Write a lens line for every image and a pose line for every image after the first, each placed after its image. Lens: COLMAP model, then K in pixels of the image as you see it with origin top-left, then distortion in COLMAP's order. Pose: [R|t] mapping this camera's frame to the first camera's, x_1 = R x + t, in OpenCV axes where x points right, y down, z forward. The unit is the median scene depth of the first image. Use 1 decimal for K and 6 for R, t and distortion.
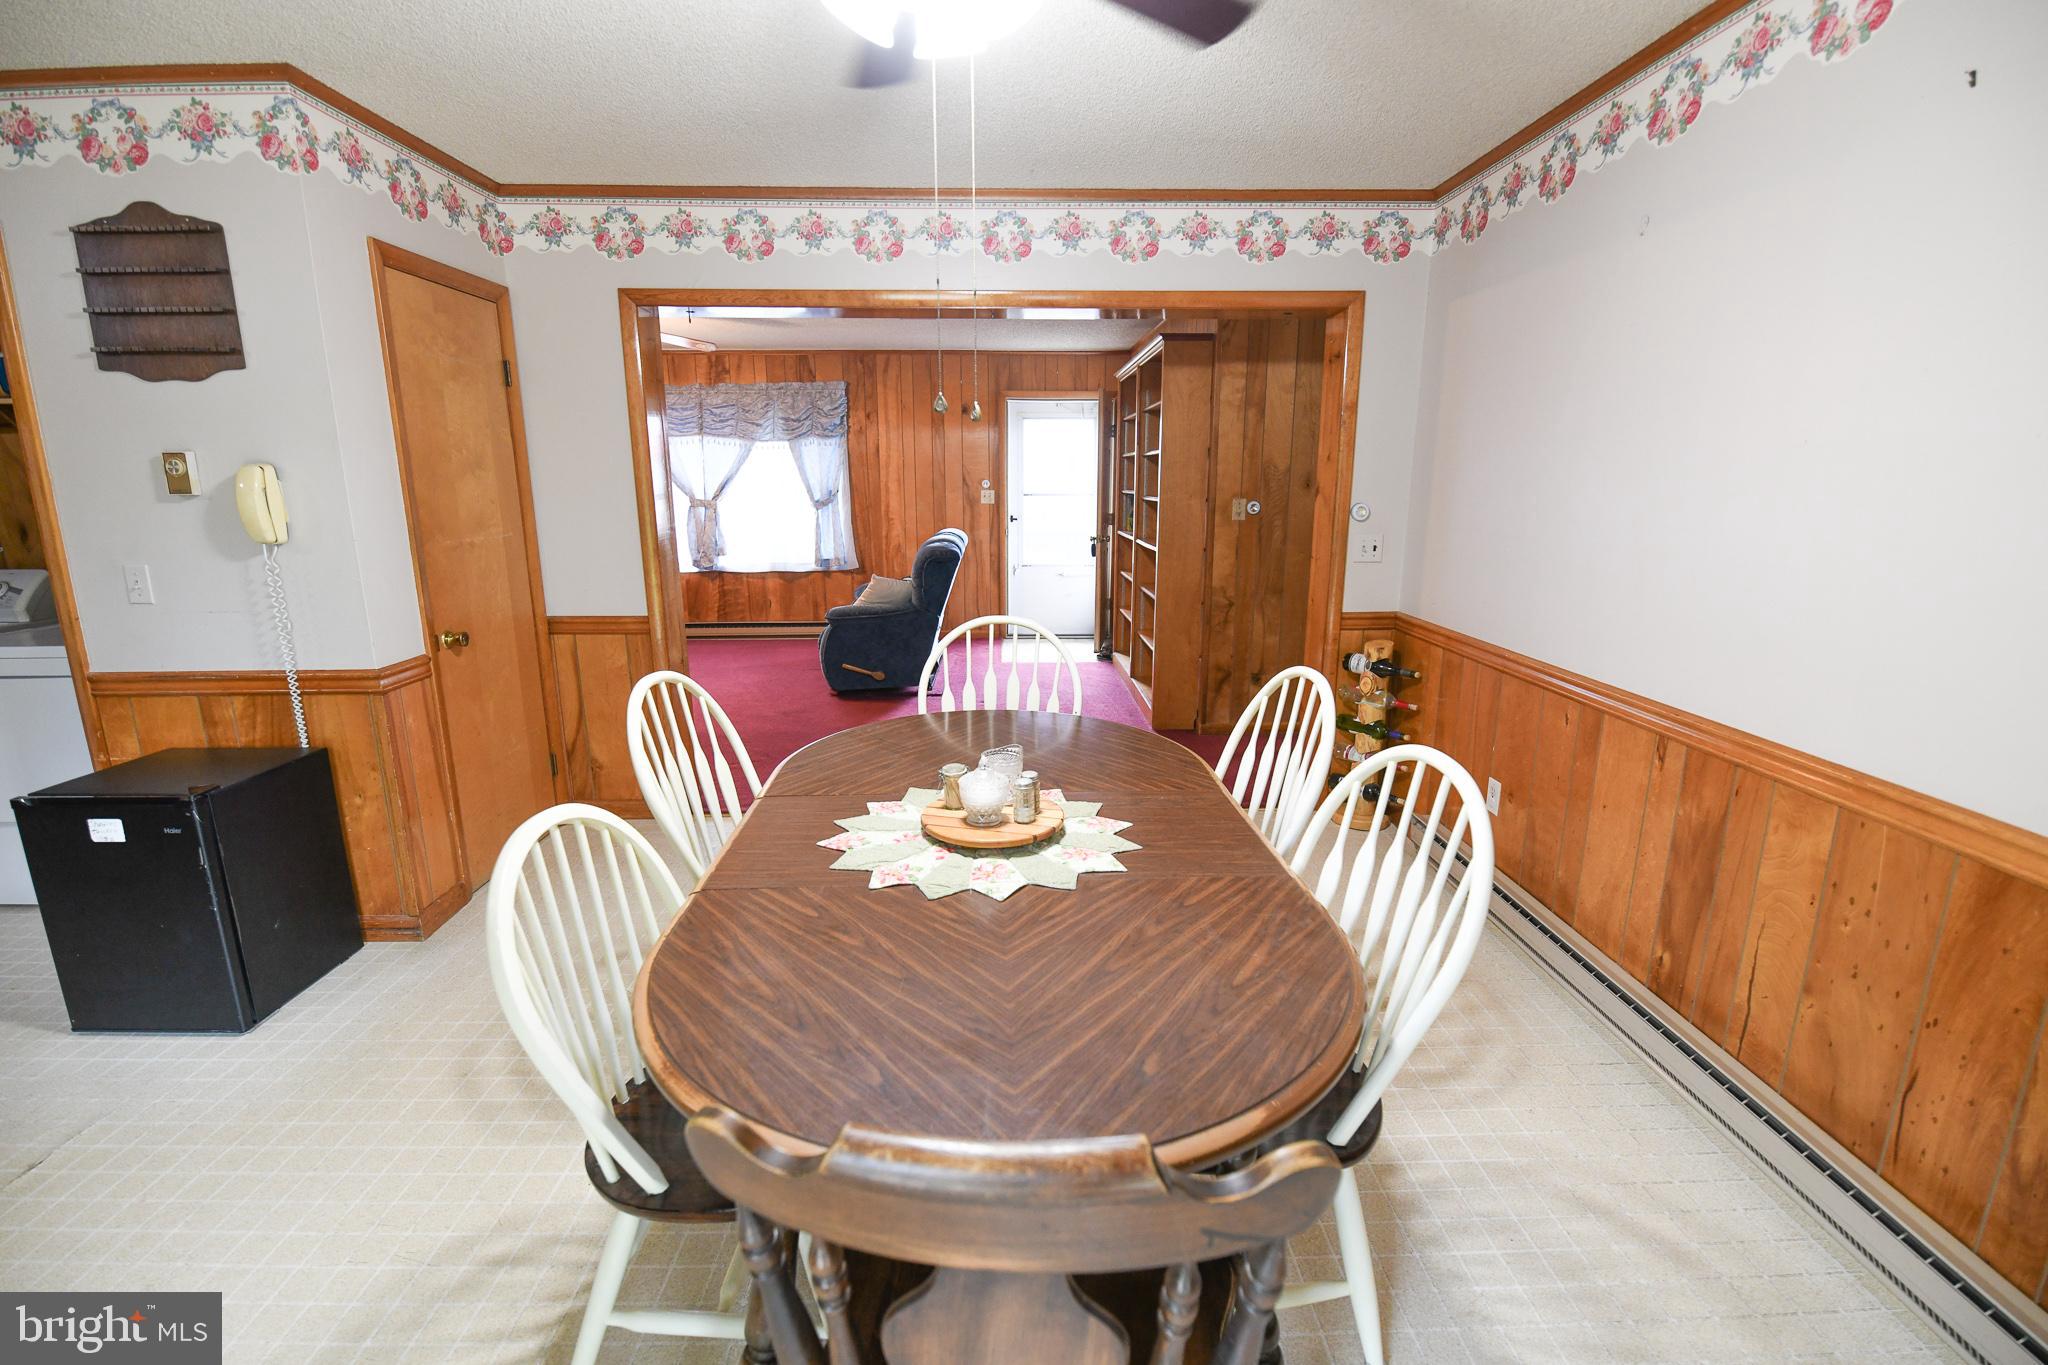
lens RADIAL K [[883.6, 0, 1018.2], [0, 883.6, 676.4], [0, 0, 1]] dist [-0.004629, -0.010883]
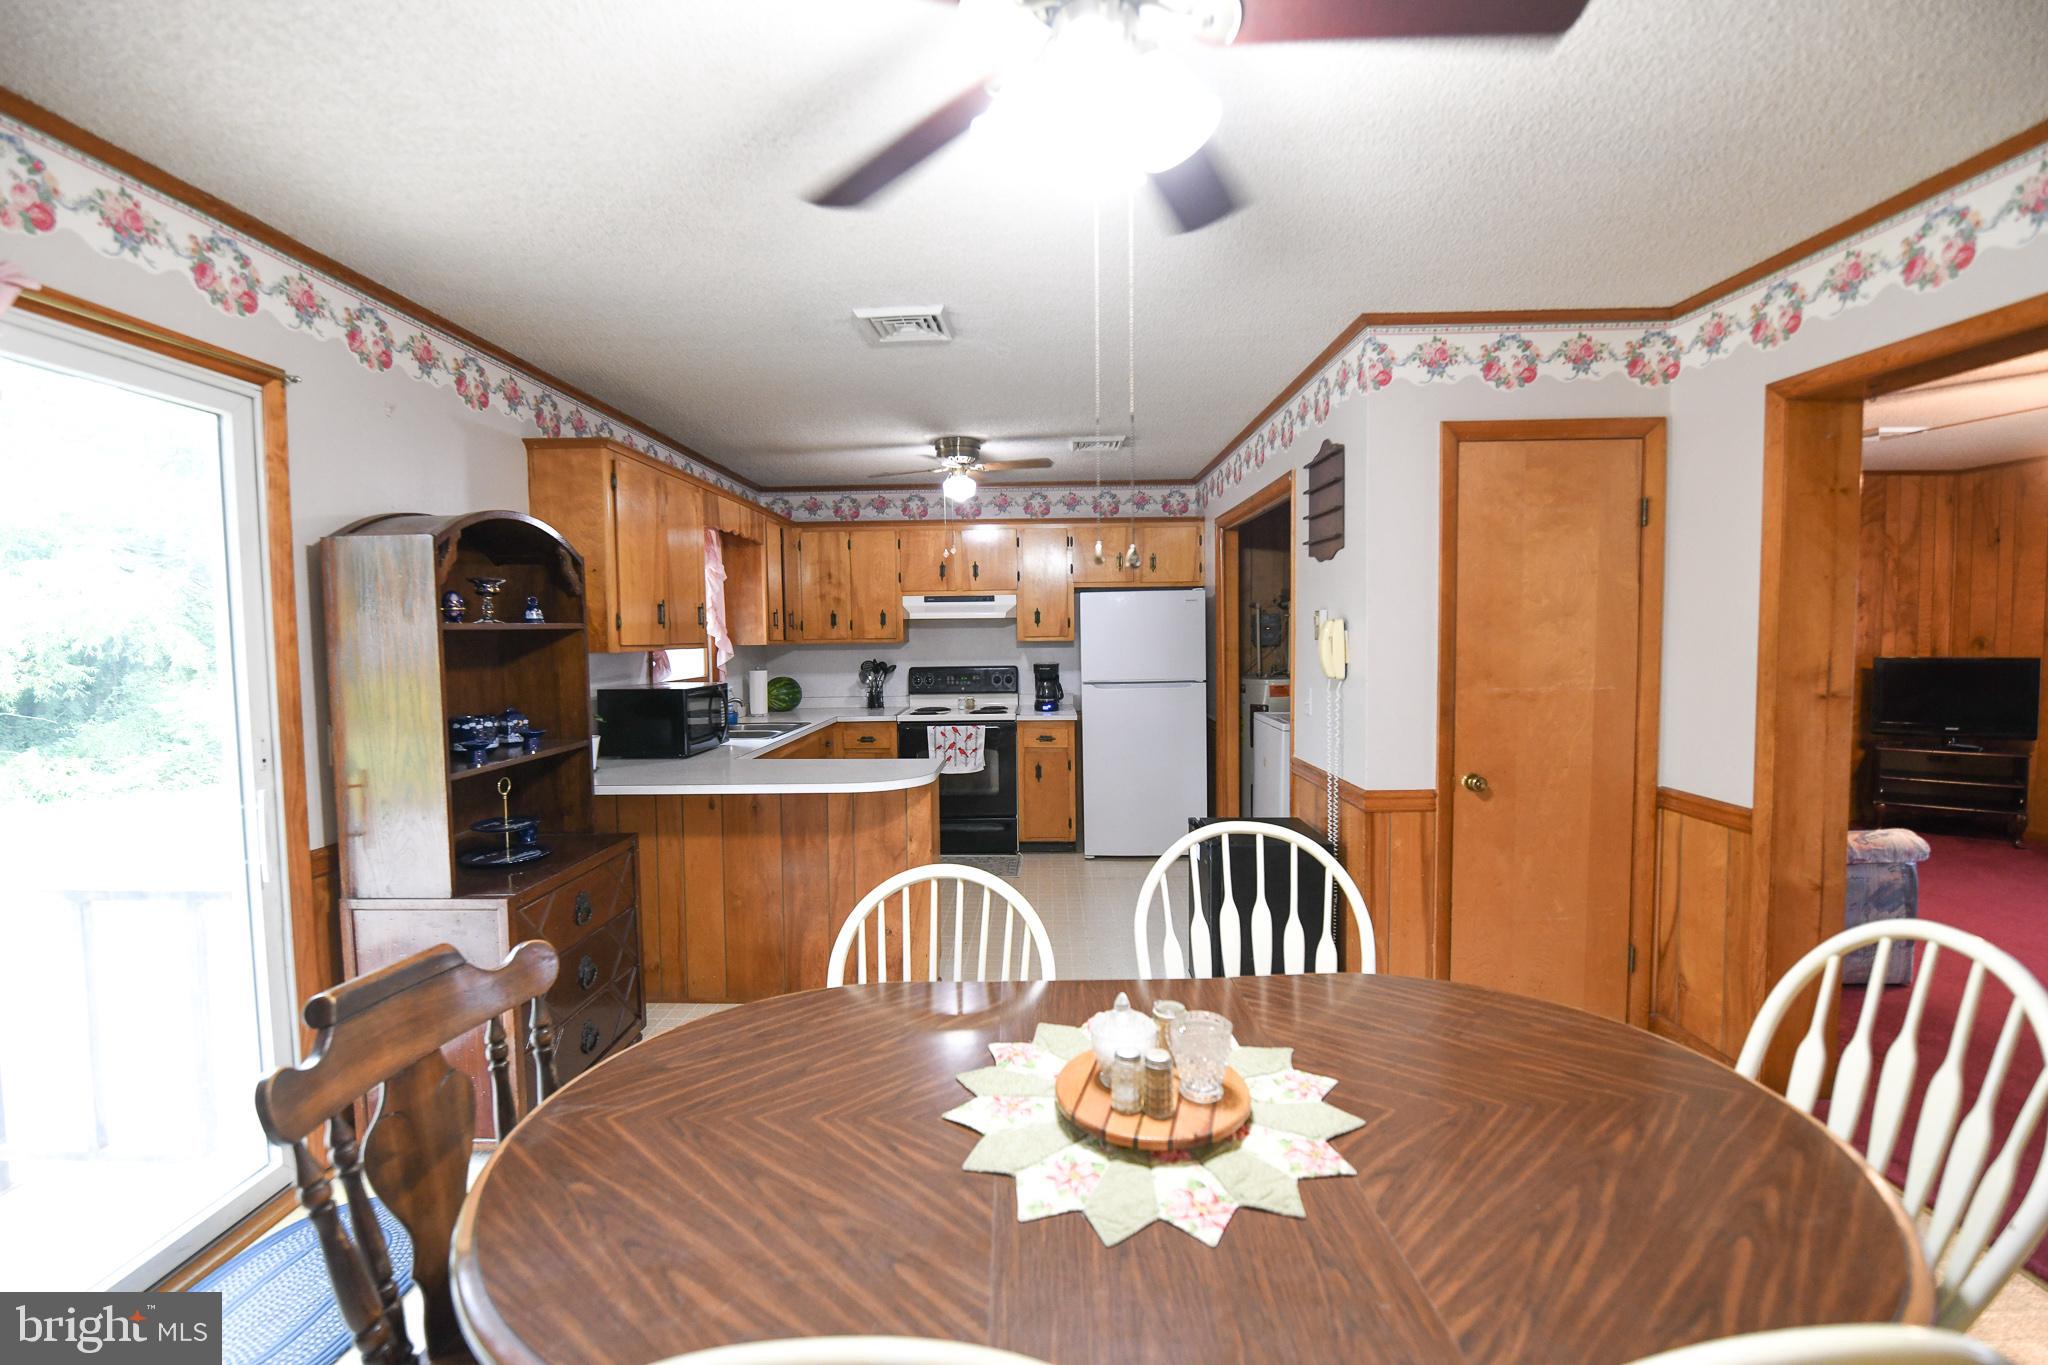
lens RADIAL K [[900.4, 0, 1029.8], [0, 900.4, 679.0], [0, 0, 1]] dist [0.002508, -0.009869]
pose [[-0.034467, 0.054046, -0.997943, 0.214386], [-0.206284, 0.976650, 0.060018, -0.060686], [0.977885, 0.207928, -0.022514, 0.259275]]
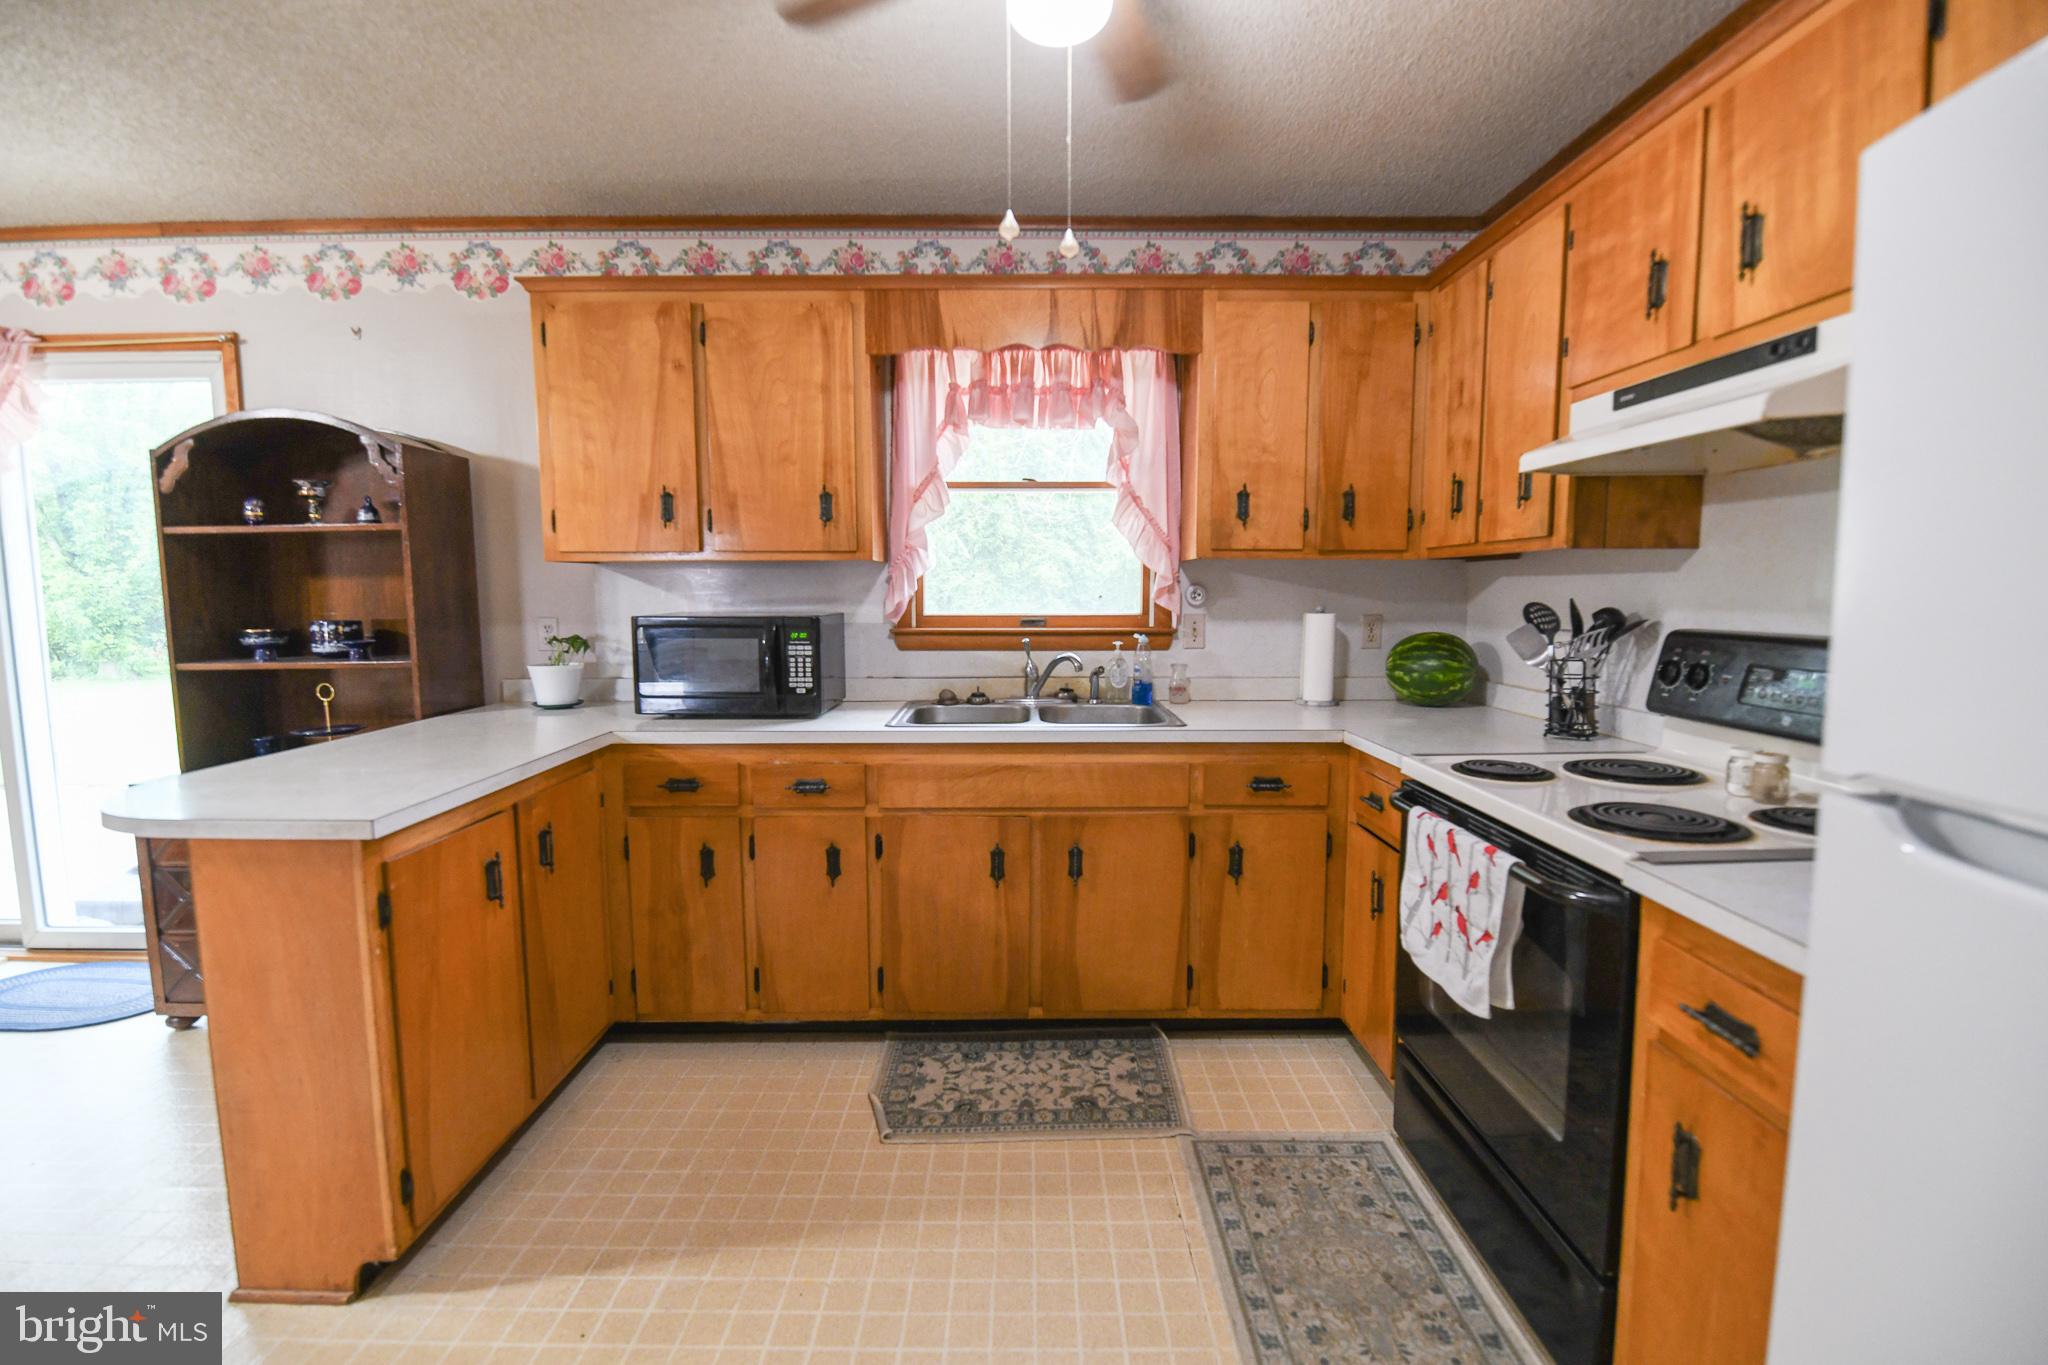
lens RADIAL K [[900.4, 0, 1029.8], [0, 900.4, 679.0], [0, 0, 1]] dist [0.002508, -0.009869]
pose [[-0.999689, 0.001338, 0.024888, -0.640122], [0.009164, 0.948347, 0.317103, -0.072592], [-0.023178, 0.317233, -0.948064, 0.428739]]
